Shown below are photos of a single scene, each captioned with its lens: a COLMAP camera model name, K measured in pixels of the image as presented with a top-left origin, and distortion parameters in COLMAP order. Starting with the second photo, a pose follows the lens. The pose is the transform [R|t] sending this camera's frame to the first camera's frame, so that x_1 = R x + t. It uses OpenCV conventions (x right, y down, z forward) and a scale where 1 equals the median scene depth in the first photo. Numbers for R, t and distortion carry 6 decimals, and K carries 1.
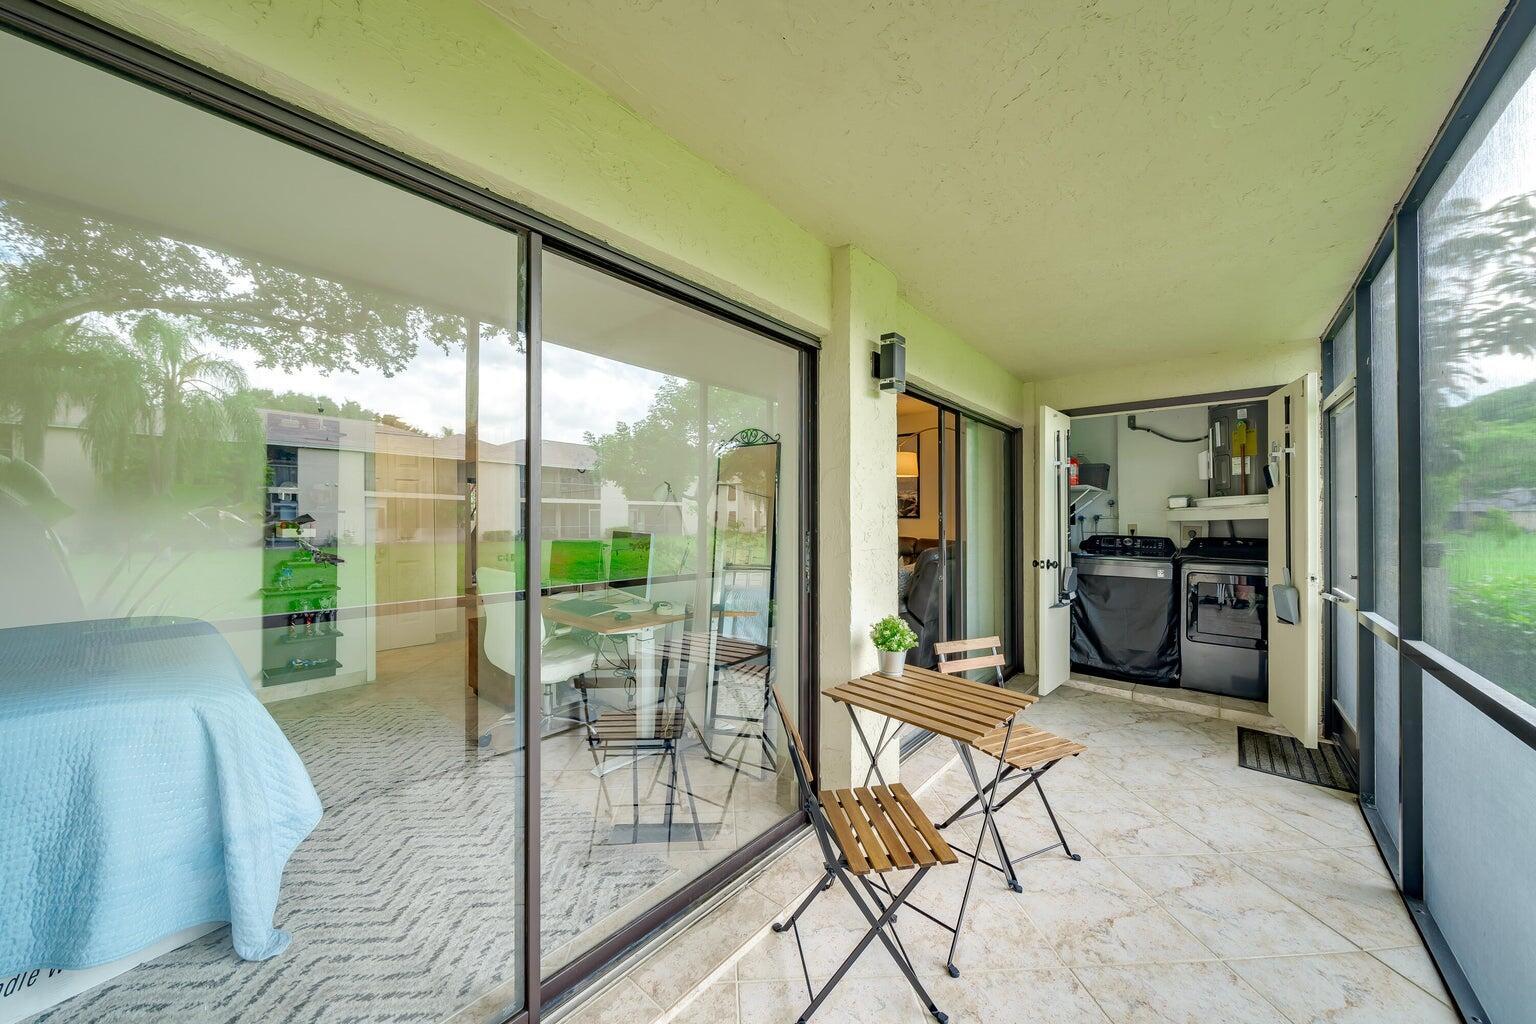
lens RADIAL K [[538.6, 0, 765.7], [0, 538.6, 514.7], [0, 0, 1]] dist [-0.000610, -0.000099]
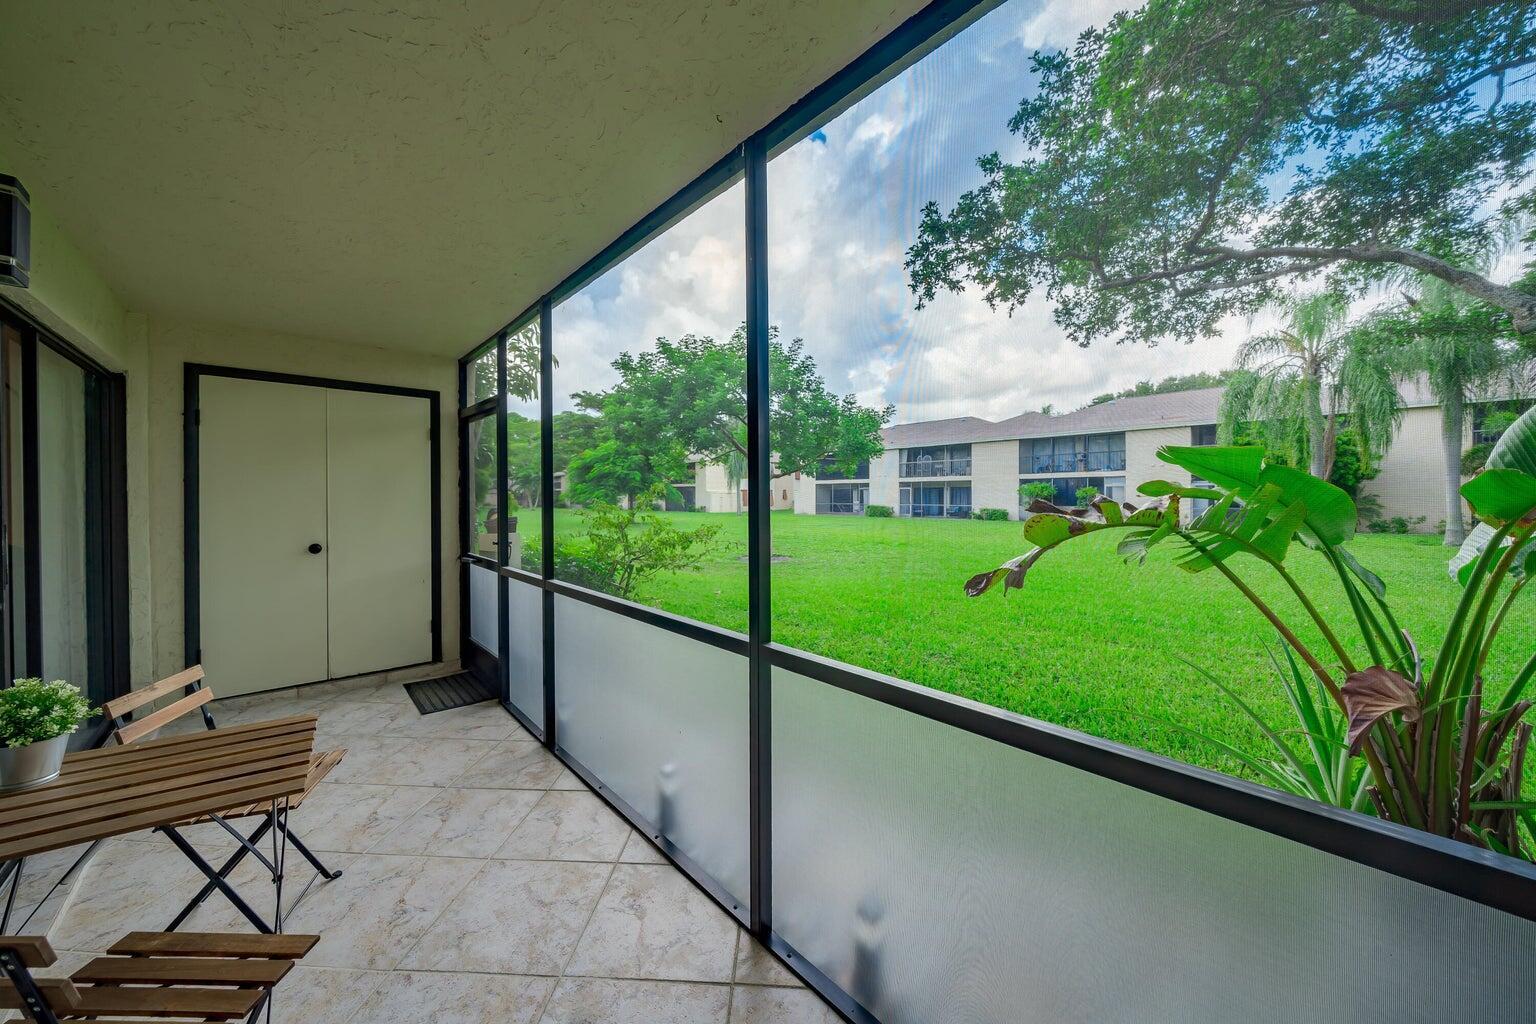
lens RADIAL K [[538.6, 0, 764.4], [0, 538.6, 501.1], [0, 0, 1]] dist [-0.000610, -0.000099]
pose [[0.143984, -0.012492, 0.989501, -0.219984], [-0.000026, 0.999920, 0.012627, -0.009011], [-0.989580, -0.001844, 0.143972, 0.155621]]
